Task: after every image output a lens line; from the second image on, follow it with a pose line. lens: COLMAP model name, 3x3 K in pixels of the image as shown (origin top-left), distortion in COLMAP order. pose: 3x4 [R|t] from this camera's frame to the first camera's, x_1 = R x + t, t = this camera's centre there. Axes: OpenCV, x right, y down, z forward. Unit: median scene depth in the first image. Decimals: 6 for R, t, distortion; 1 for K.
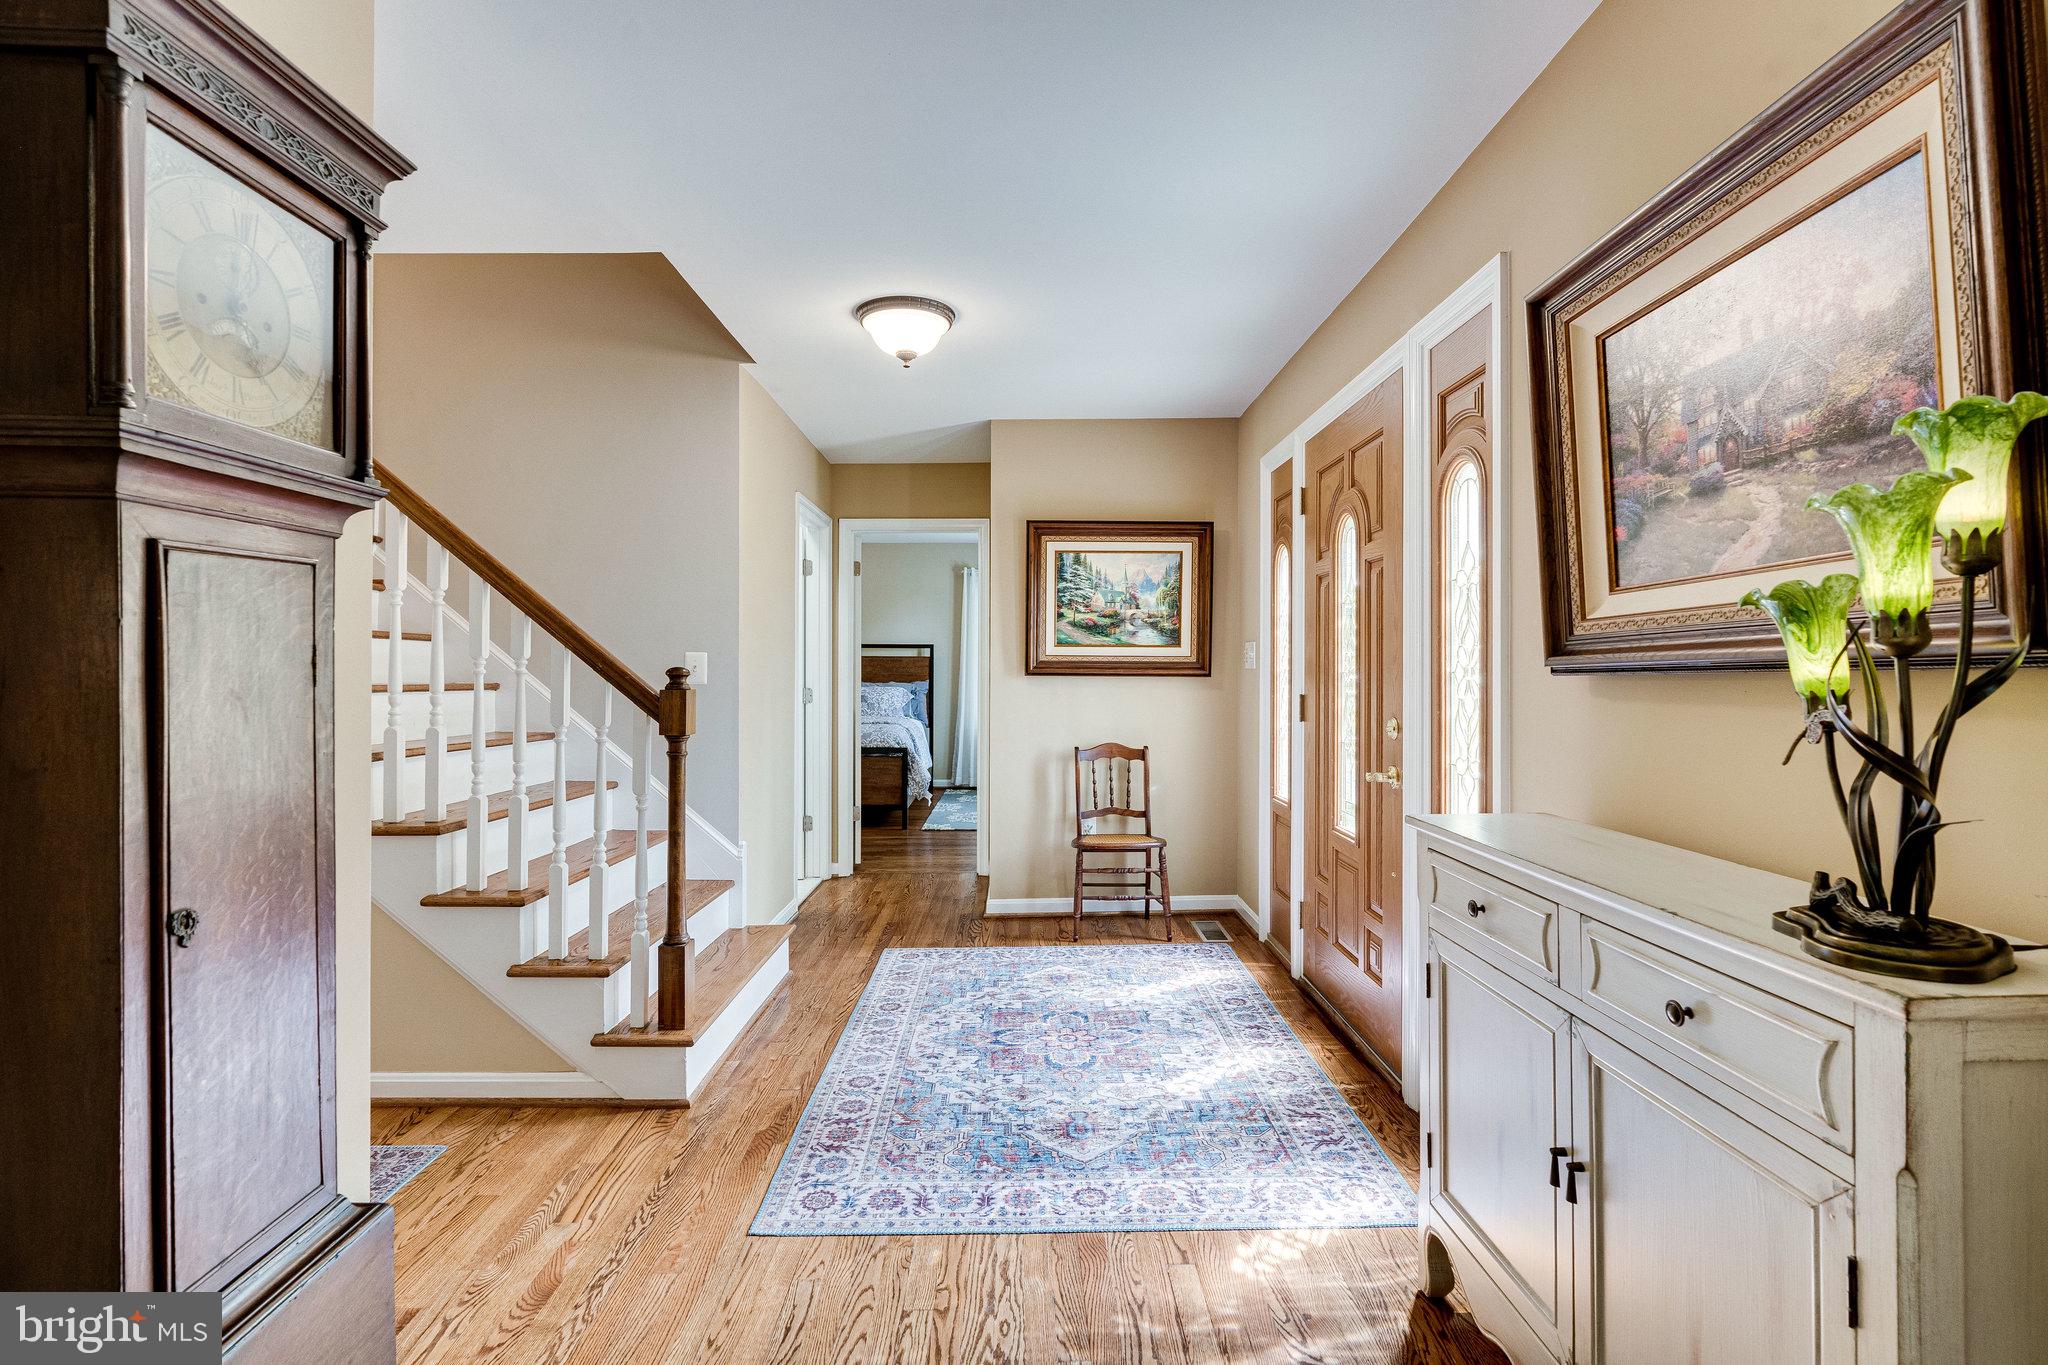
lens RADIAL K [[925.2, 0, 1027.5], [0, 925.2, 672.8], [0, 0, 1]] dist [0.002177, 0.000678]
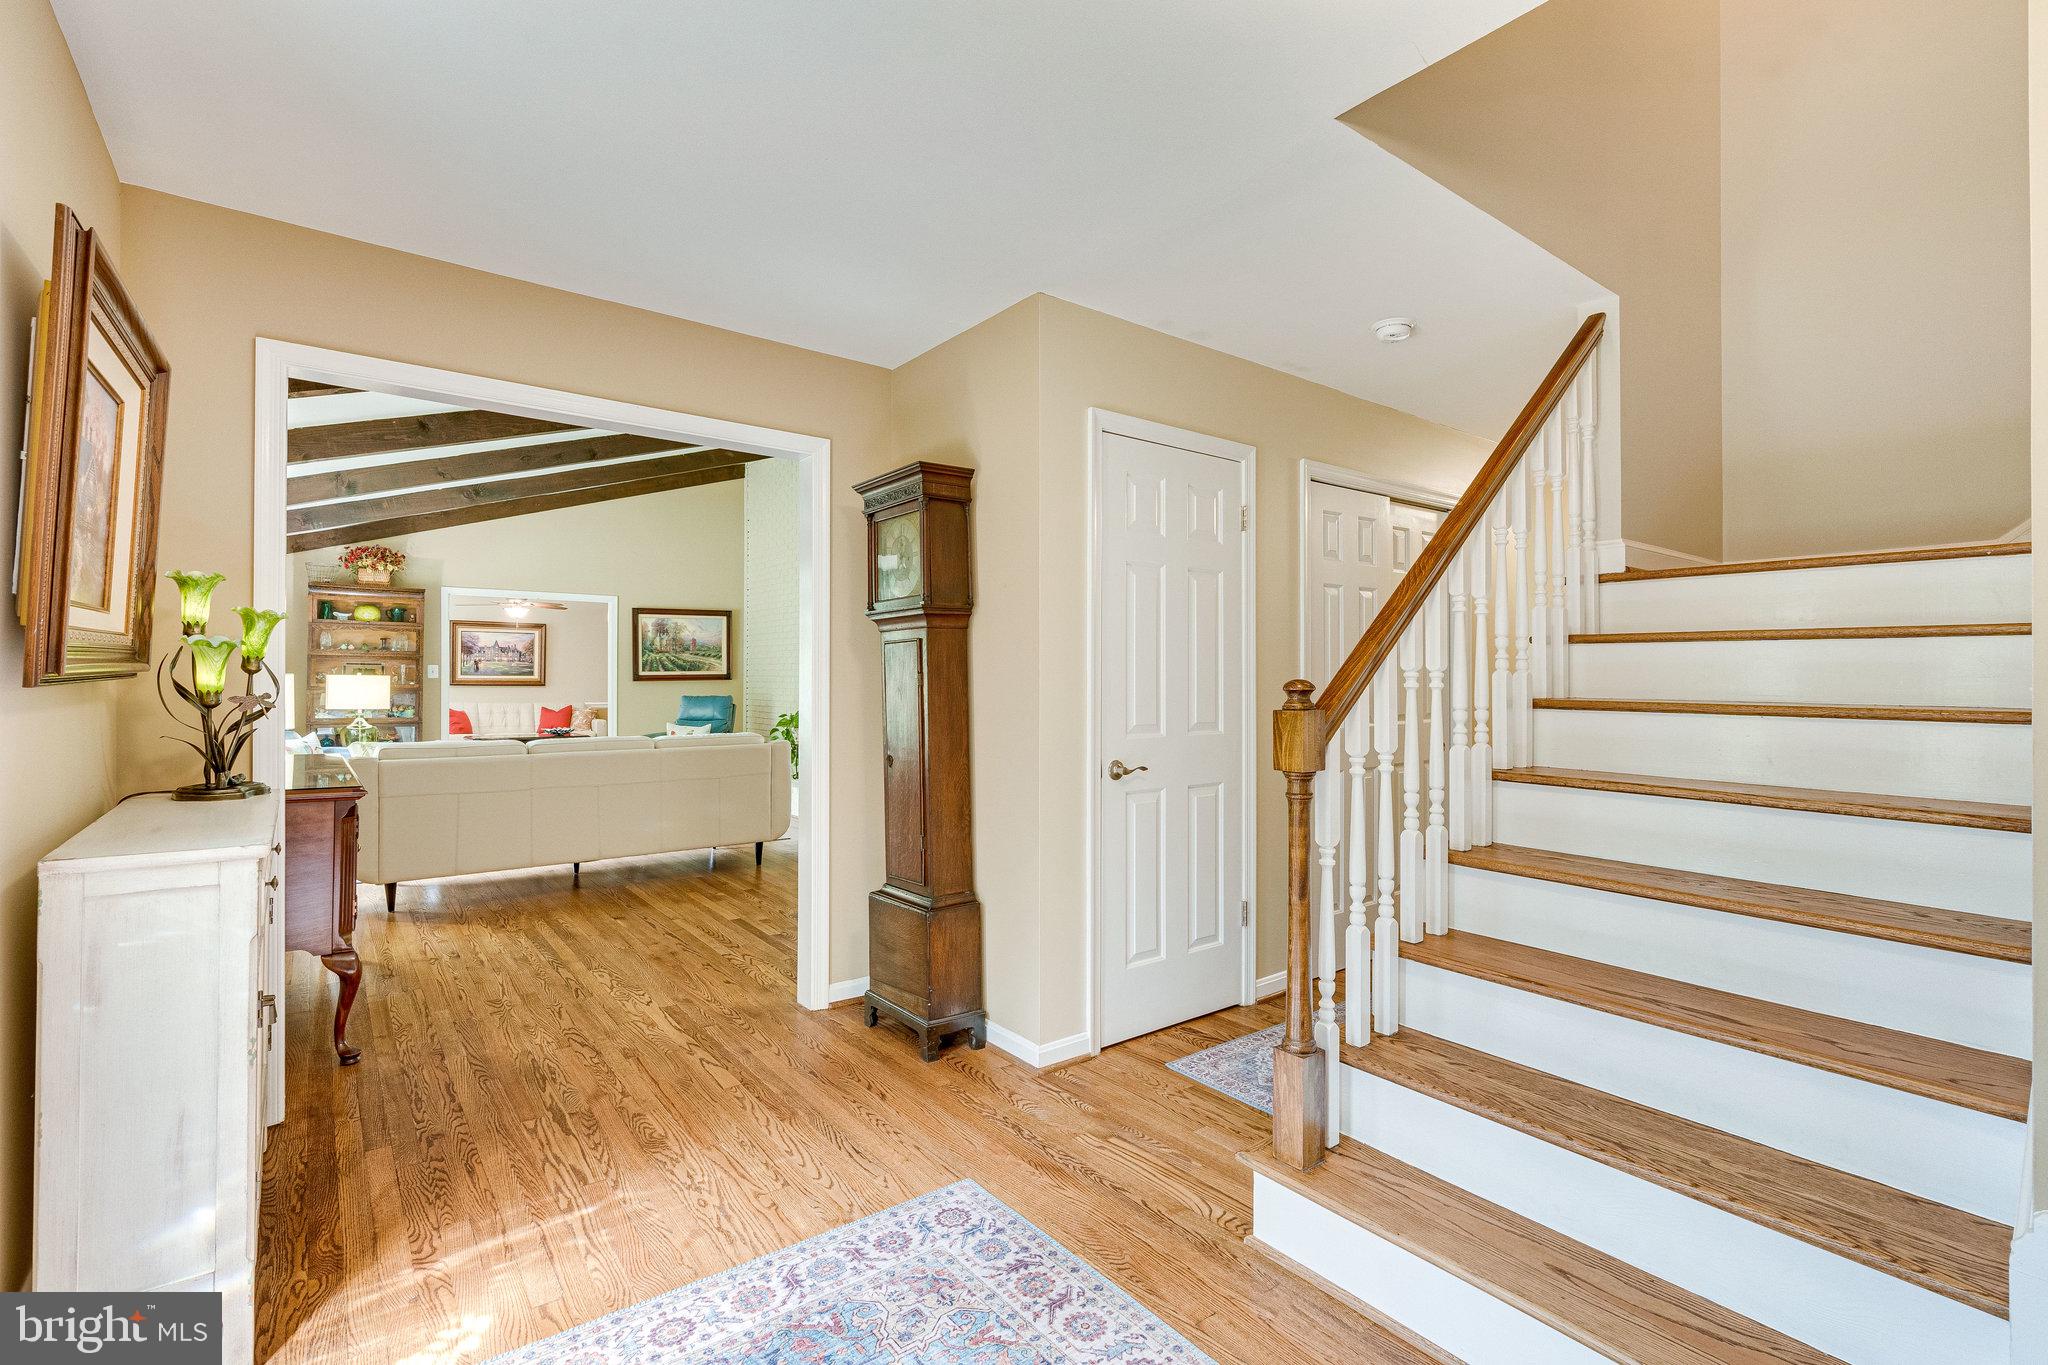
lens RADIAL K [[925.2, 0, 1017.5], [0, 925.2, 674.5], [0, 0, 1]] dist [0.002177, 0.000678]
pose [[-0.802983, -0.006077, -0.595971, 0.311218], [-0.005290, 0.999981, -0.003069, -0.008671], [0.595979, 0.000689, -0.803000, 1.824016]]
